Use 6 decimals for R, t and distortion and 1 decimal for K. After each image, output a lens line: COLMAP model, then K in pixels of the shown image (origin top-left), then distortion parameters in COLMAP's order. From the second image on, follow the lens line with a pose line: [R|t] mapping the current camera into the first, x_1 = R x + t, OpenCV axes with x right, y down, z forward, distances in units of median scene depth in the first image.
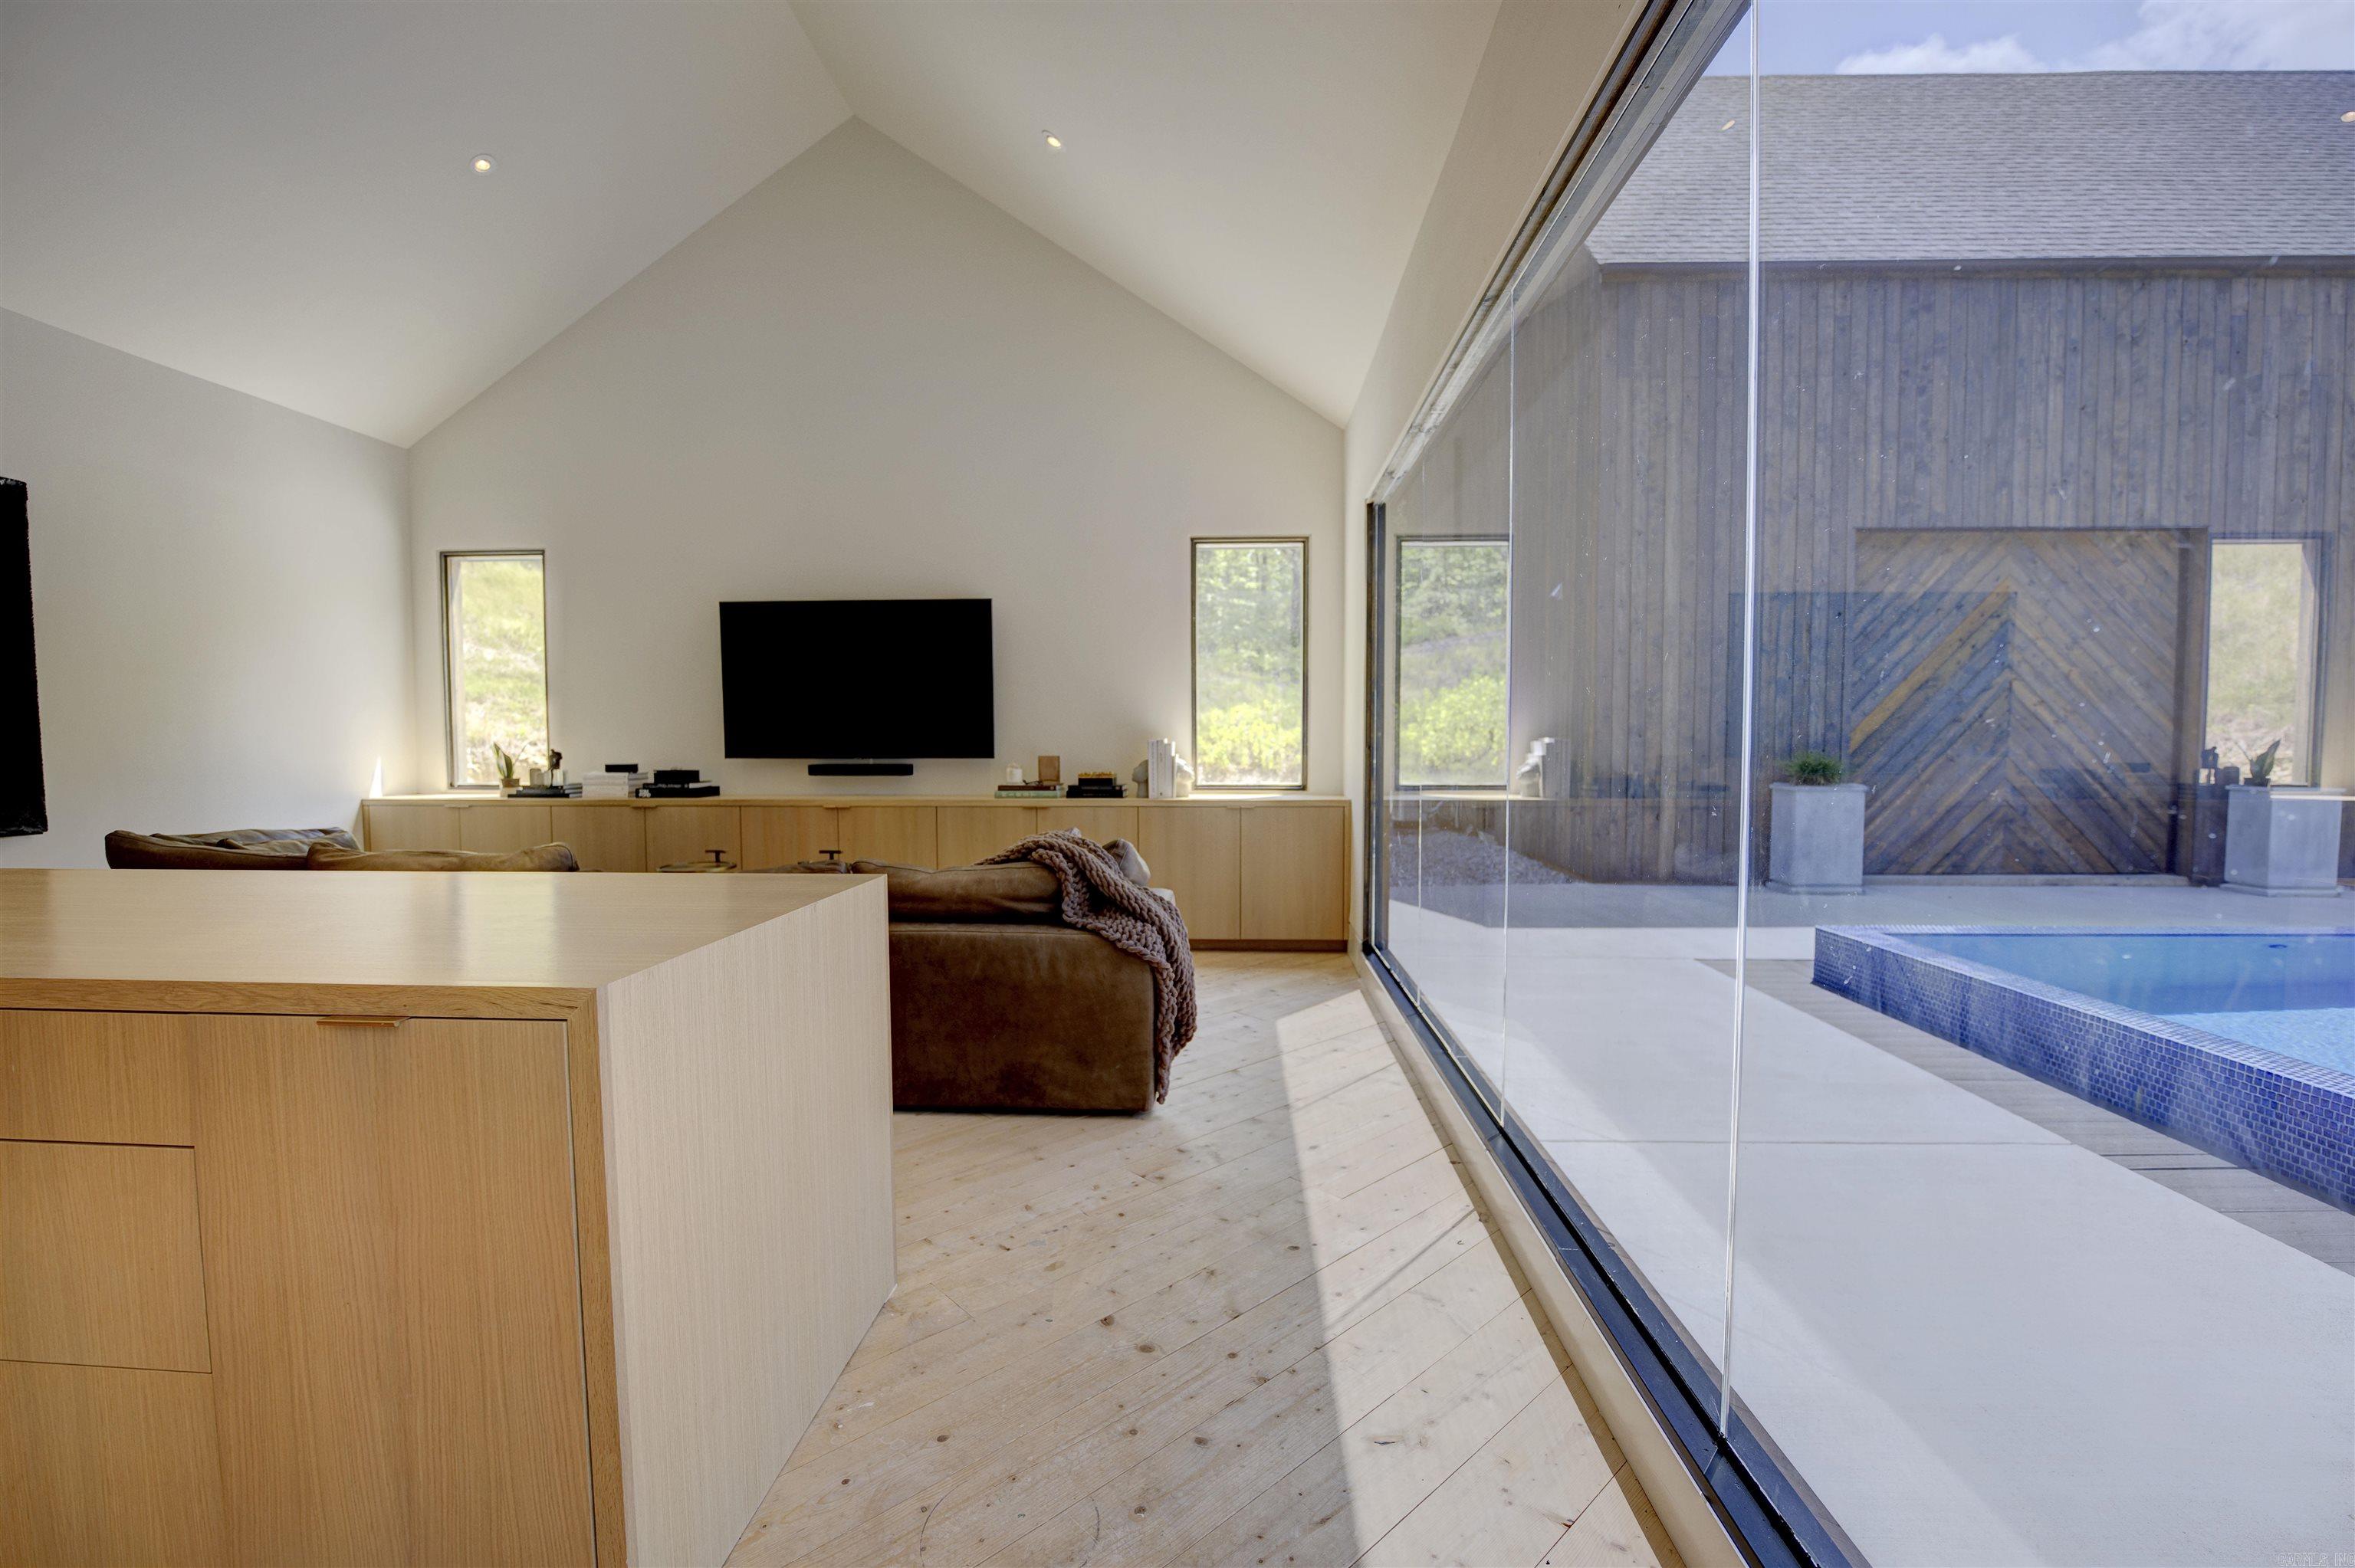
lens RADIAL K [[967.1, 0, 1169.1], [0, 967.1, 786.5], [0, 0, 1]] dist [-0.025457, 0.000775]
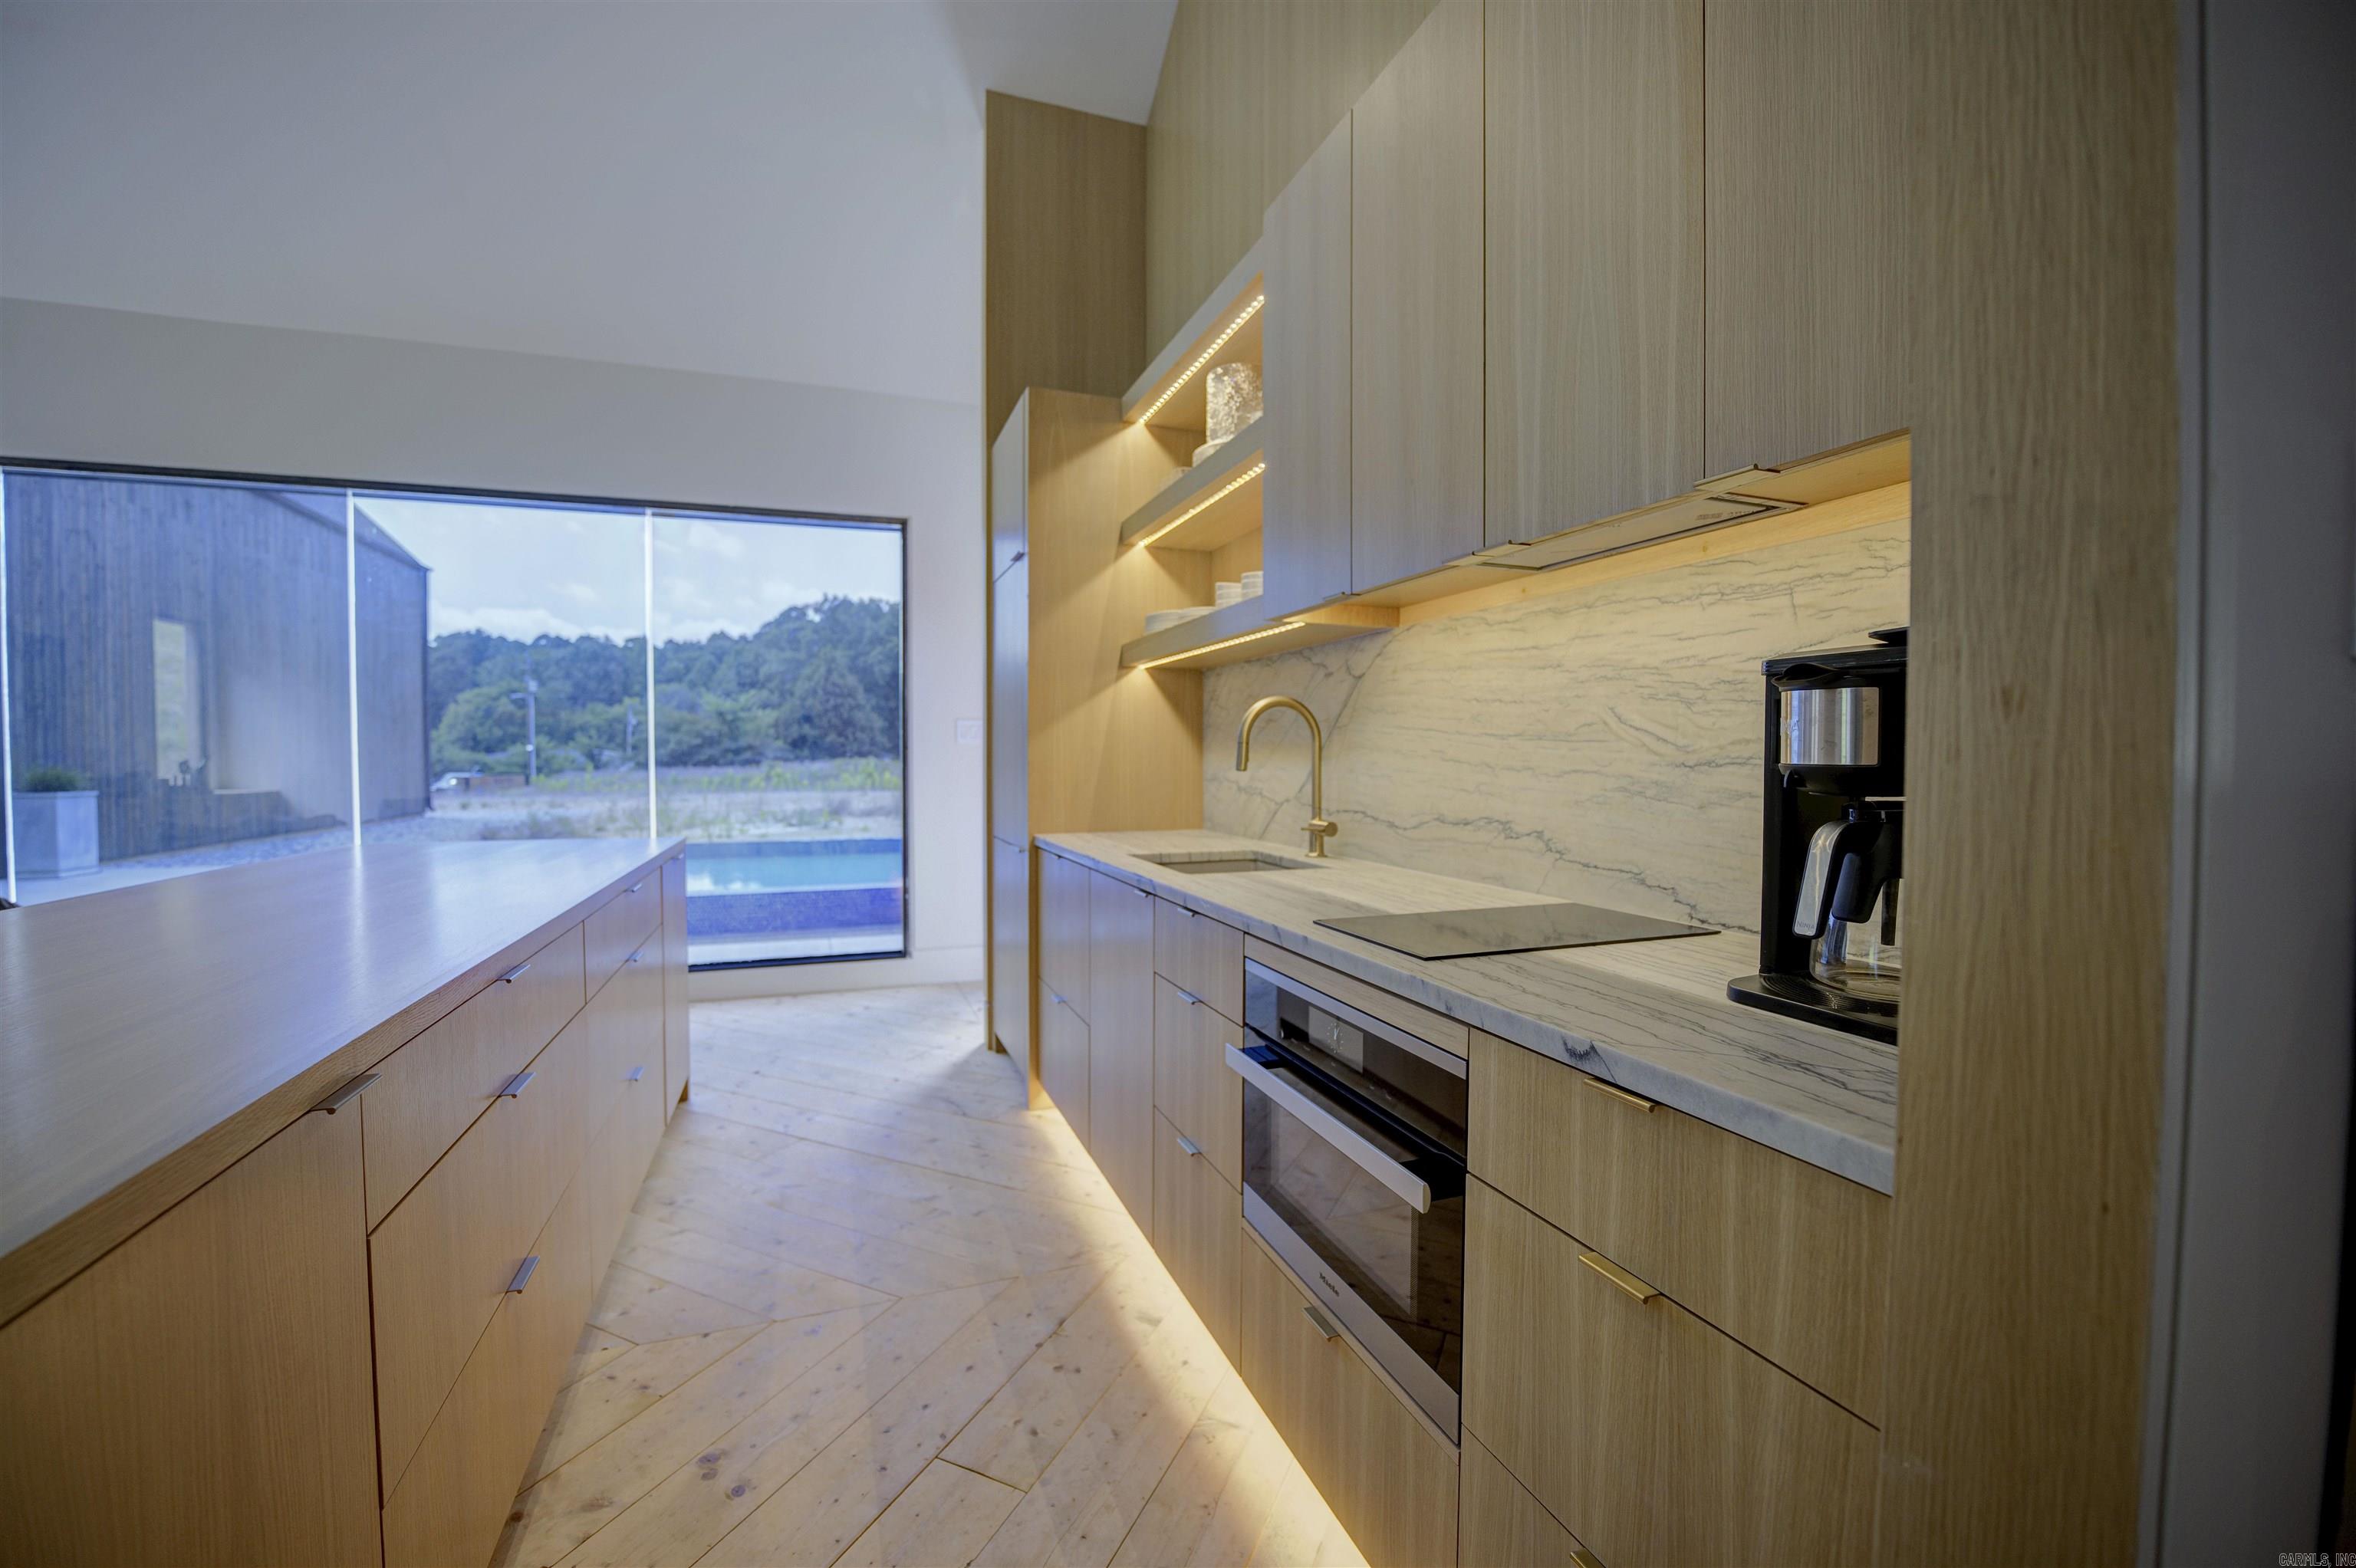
lens RADIAL K [[950.3, 0, 1166.5], [0, 950.3, 780.6], [0, 0, 1]] dist [-0.027735, 0.002213]
pose [[-0.394114, -0.022036, 0.918797, -1.110352], [0.045590, 0.998013, 0.043491, -0.004689], [-0.917930, 0.059029, -0.392326, 0.206187]]
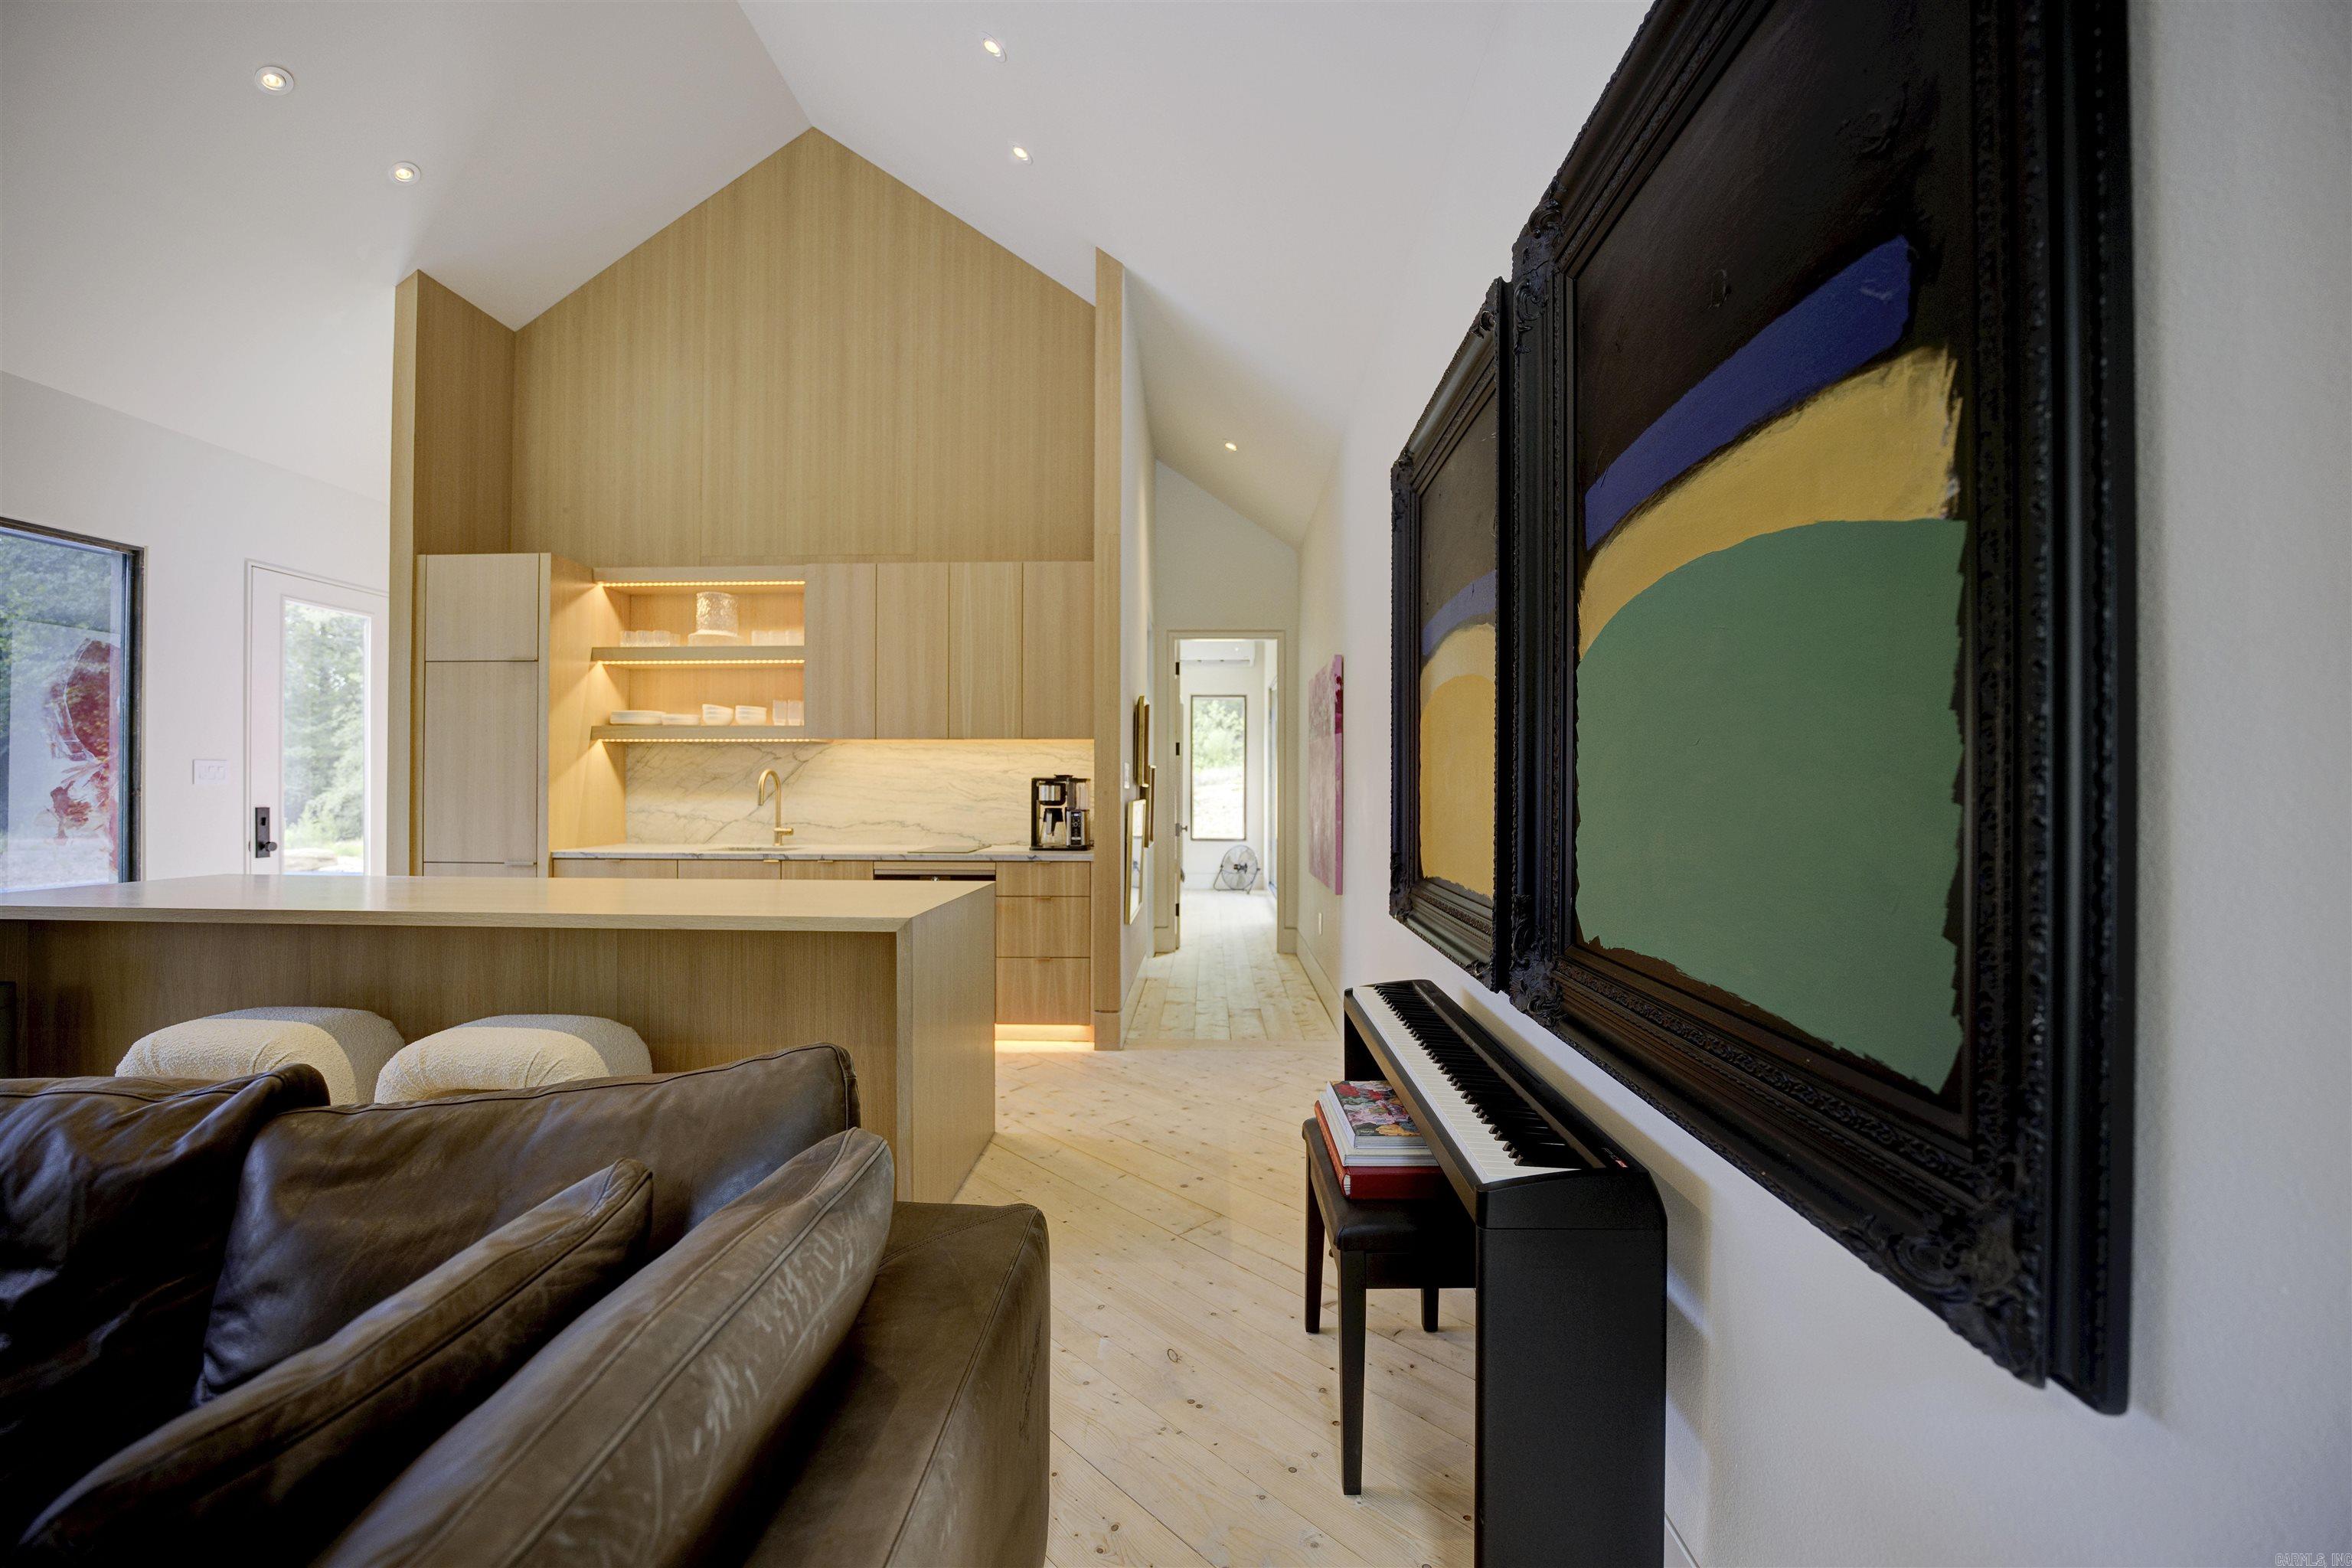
lens RADIAL K [[946.3, 0, 1182.1], [0, 946.3, 783.2], [0, 0, 1]] dist [-0.024168, -0.000034]
pose [[-0.999752, -0.000010, -0.022281, -1.101961], [-0.000993, 0.999025, 0.044137, -0.068545], [0.022259, 0.044148, -0.998777, 1.206293]]
